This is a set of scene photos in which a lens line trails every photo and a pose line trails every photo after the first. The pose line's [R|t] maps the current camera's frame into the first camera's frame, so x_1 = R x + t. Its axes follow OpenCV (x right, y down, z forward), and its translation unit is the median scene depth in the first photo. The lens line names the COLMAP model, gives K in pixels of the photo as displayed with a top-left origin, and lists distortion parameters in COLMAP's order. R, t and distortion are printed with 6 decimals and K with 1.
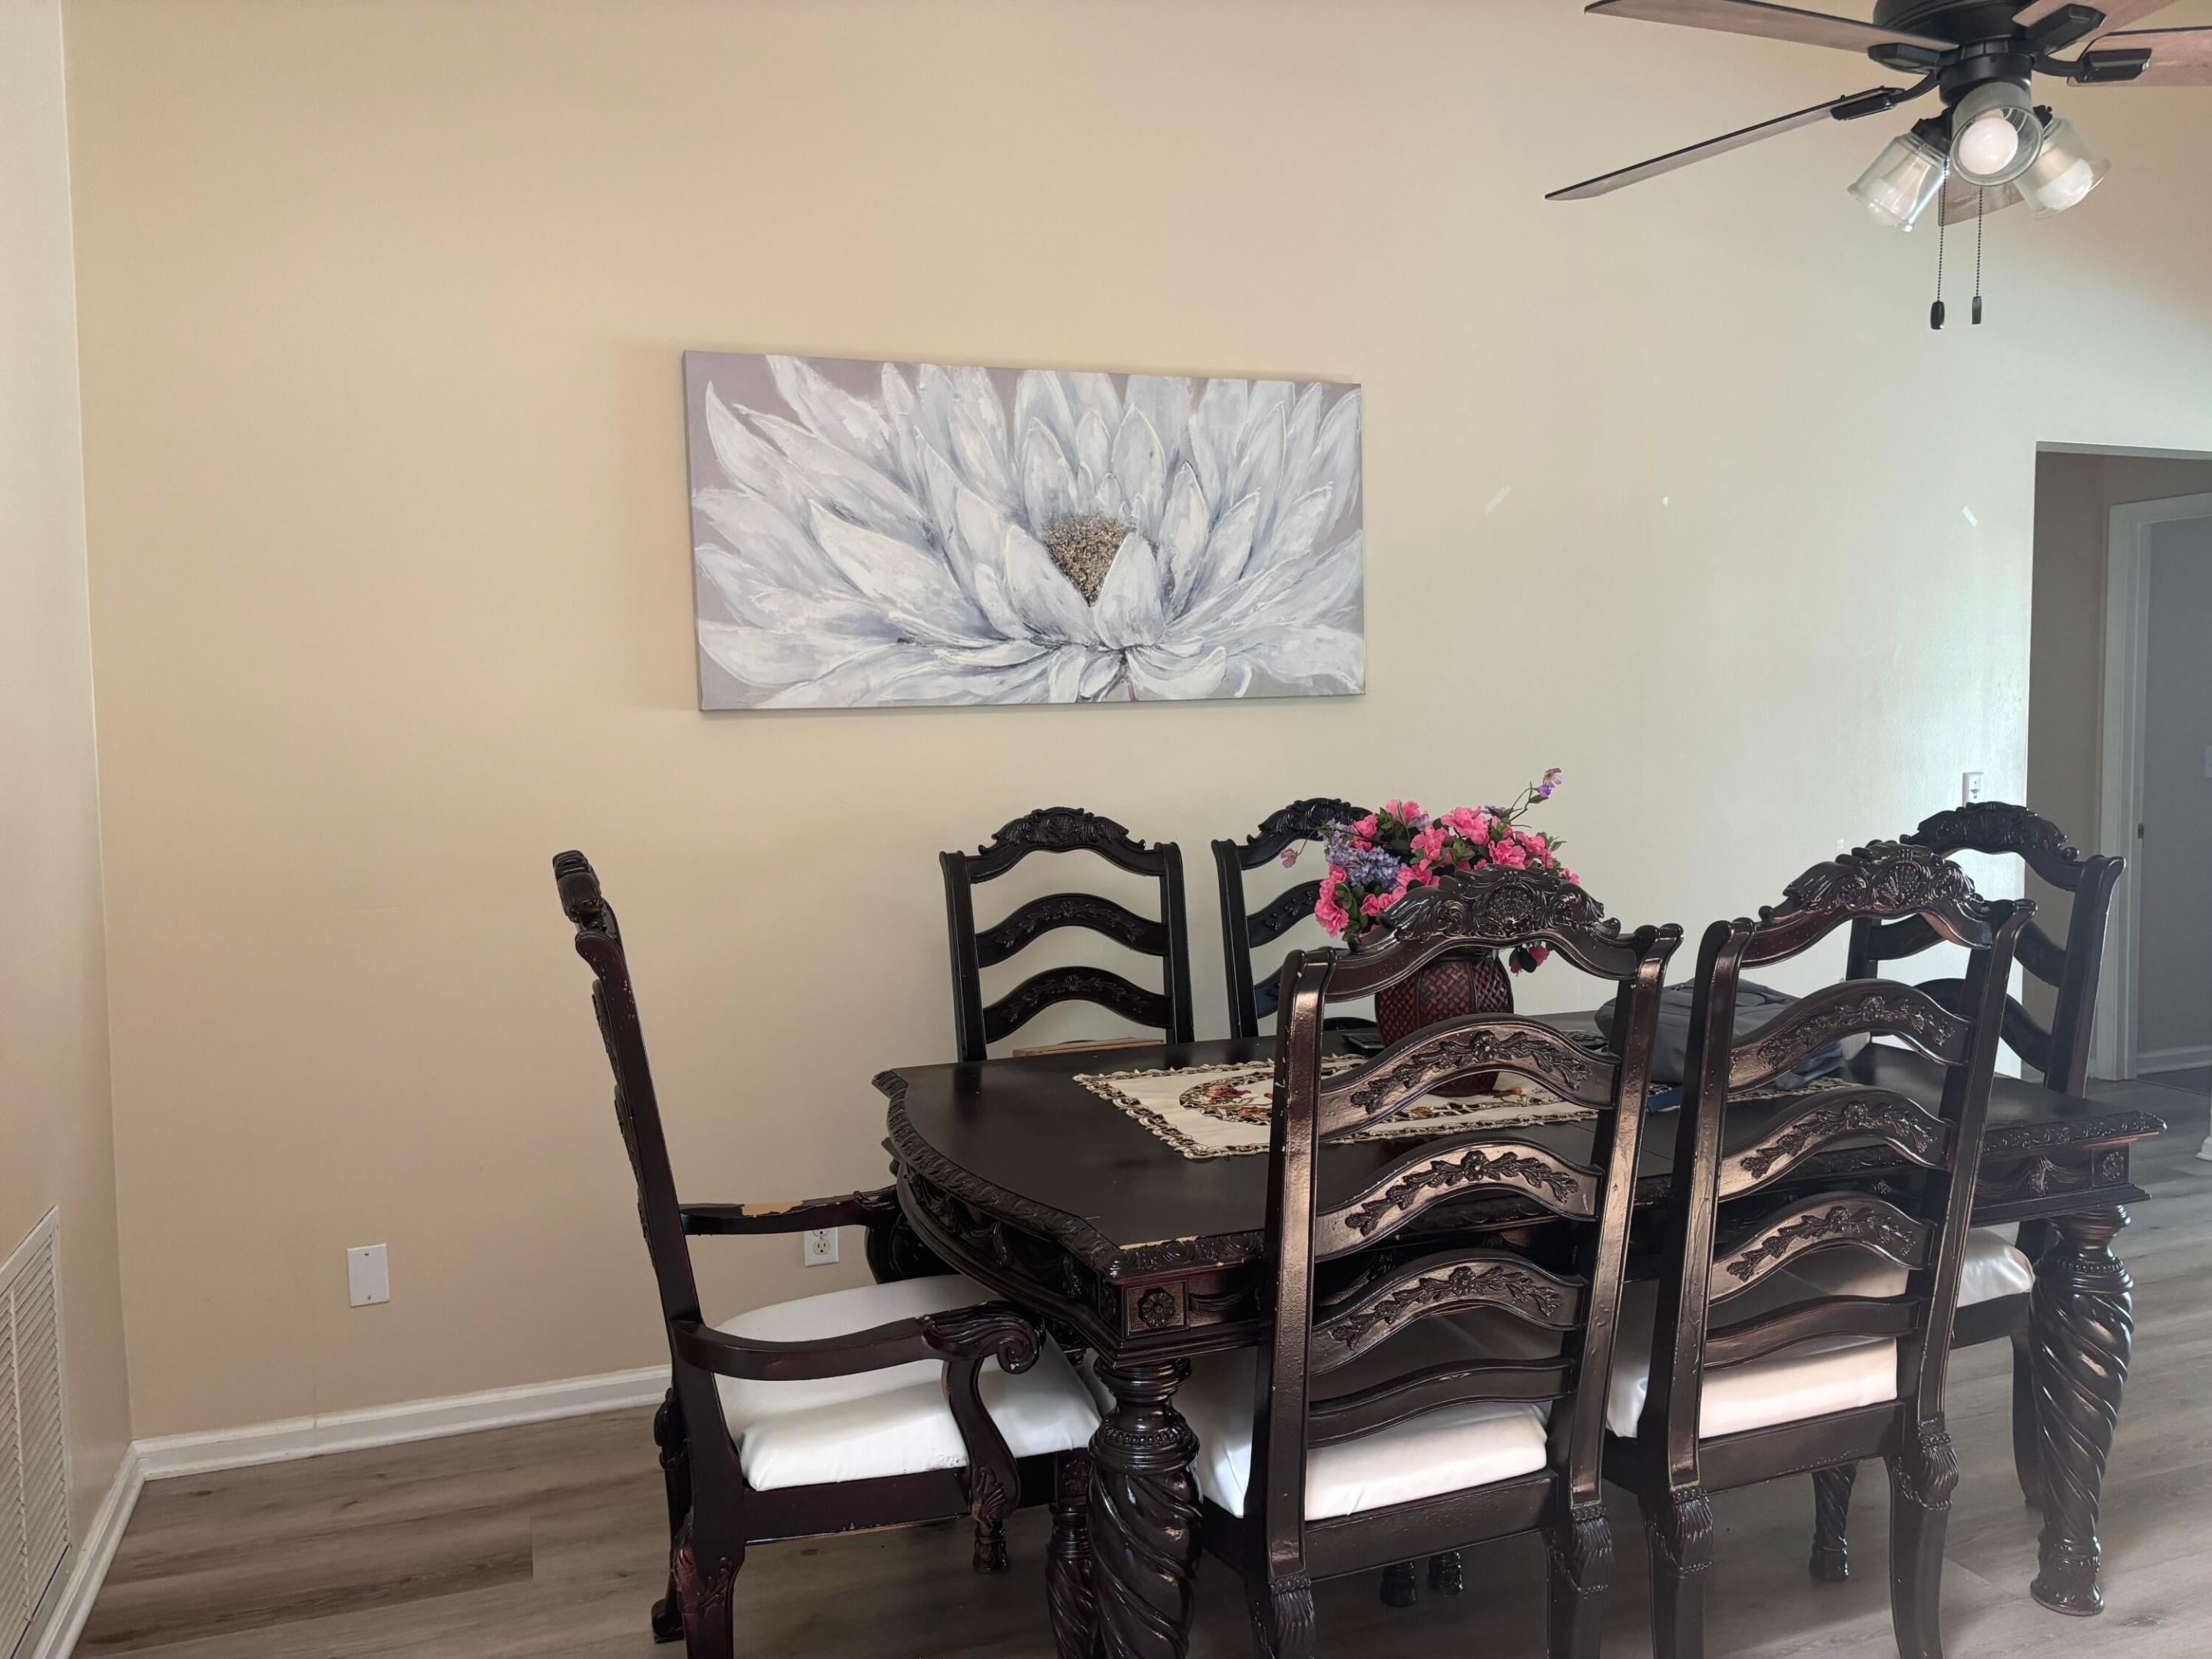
lens RADIAL K [[1660.5, 0, 1108.8], [0, 1660.5, 828.5], [0, 0, 1]] dist [0.068233, -0.072937]
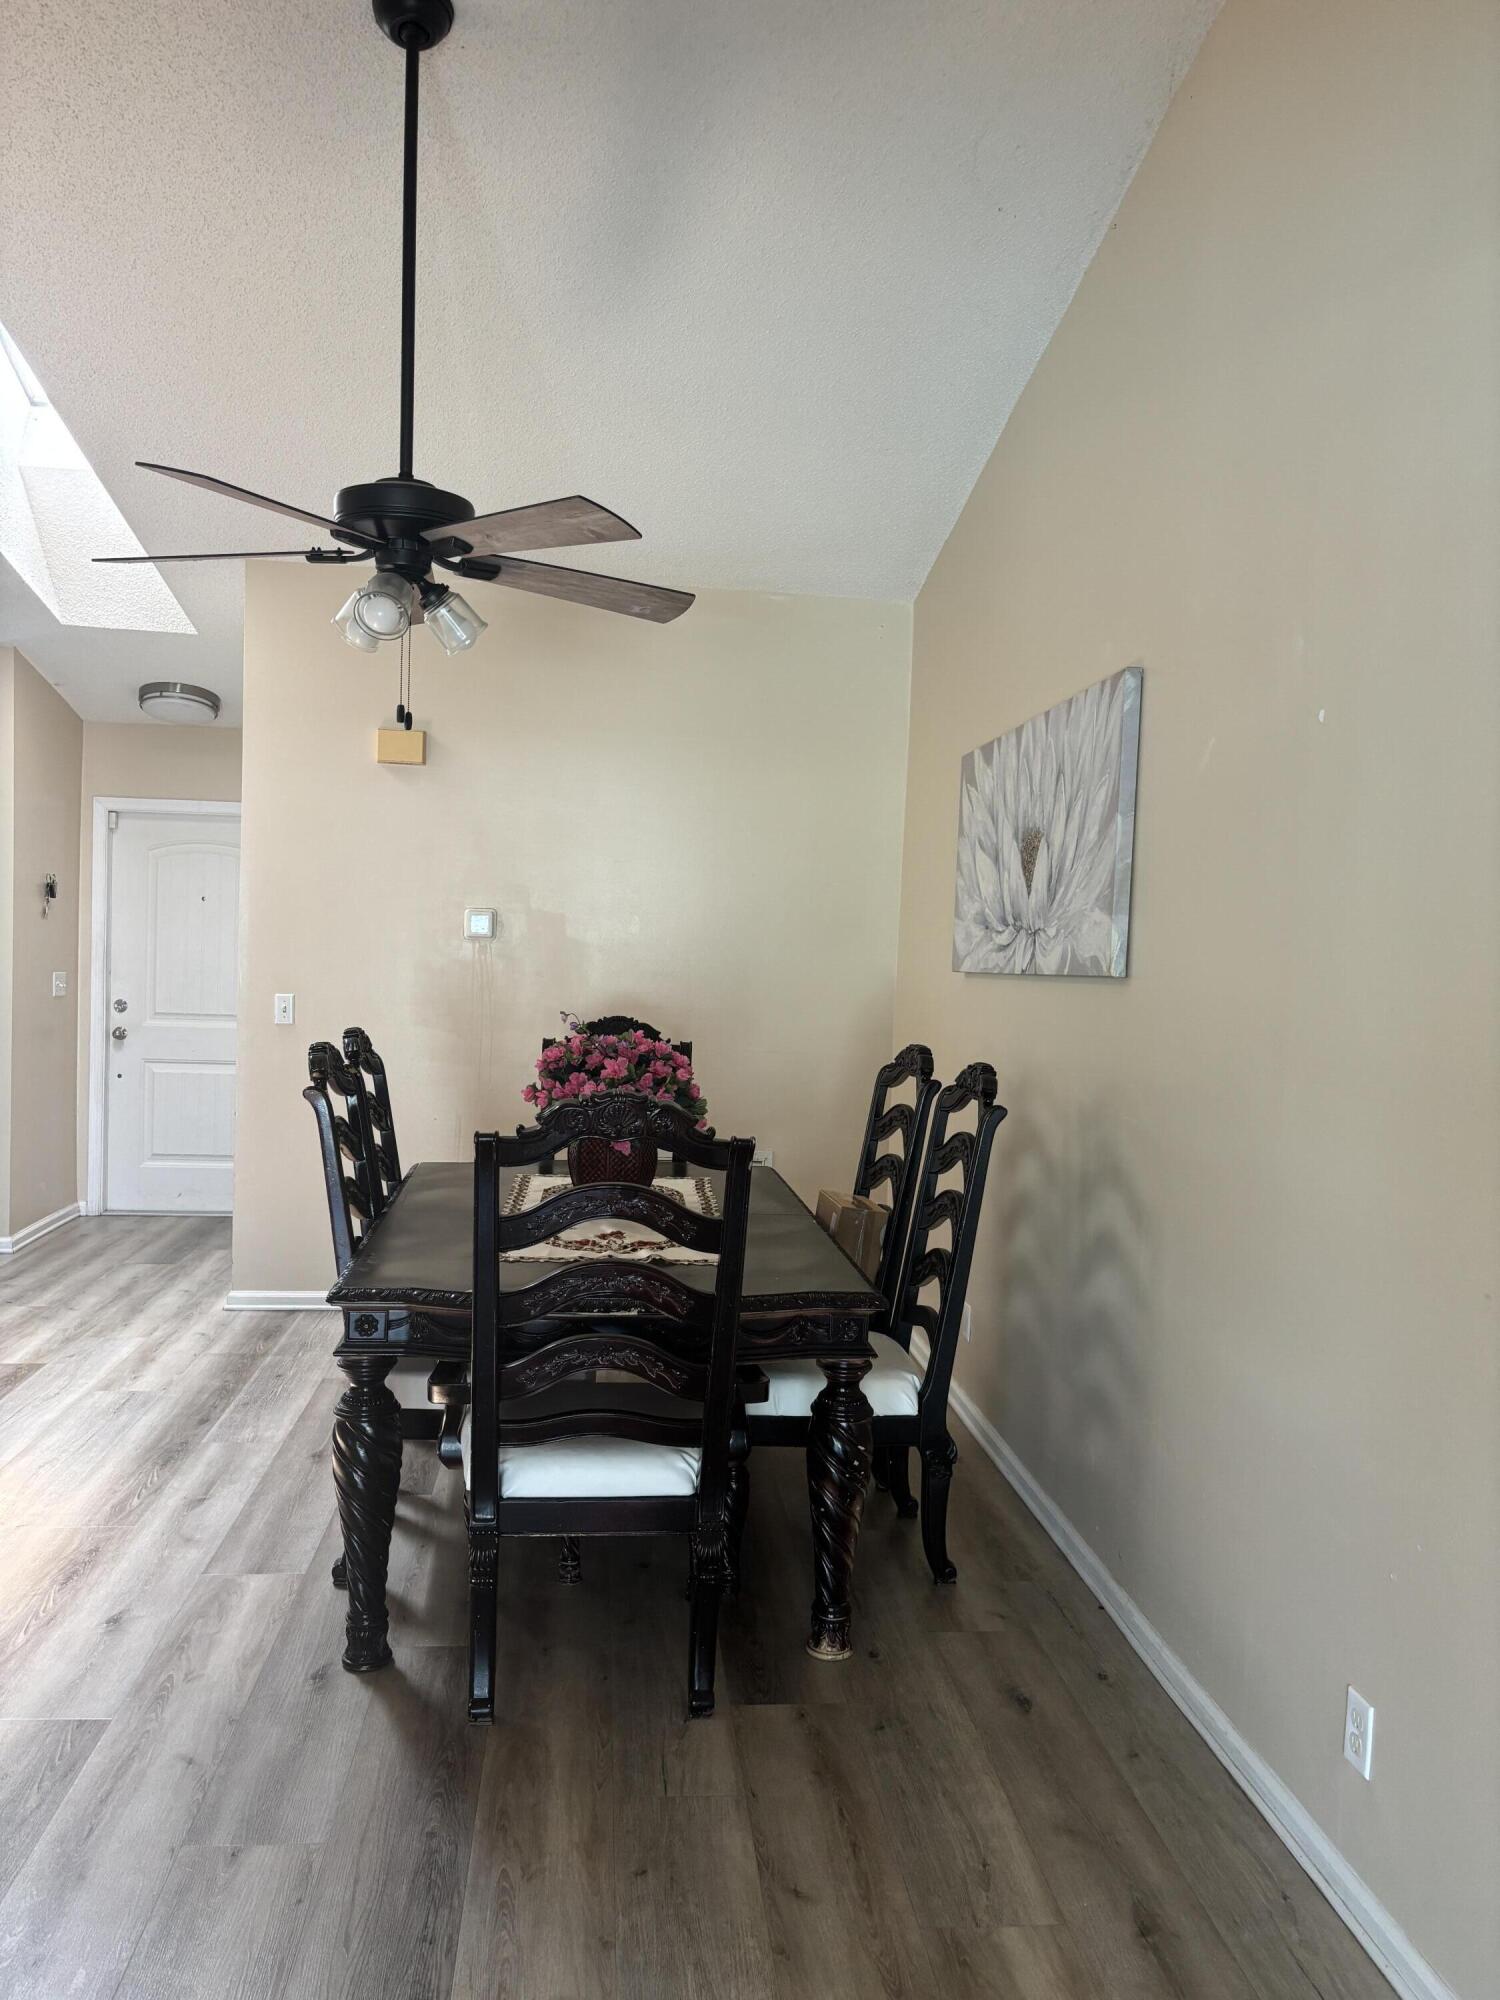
lens RADIAL K [[1501.4, 0, 752.3], [0, 1501.4, 998.9], [0, 0, 1]] dist [0.068233, -0.072937]
pose [[-0.247577, 0.033513, -0.968288, 1.126396], [-0.115047, 0.991314, 0.063726, -0.105703], [0.962013, 0.127176, -0.241571, 1.069459]]
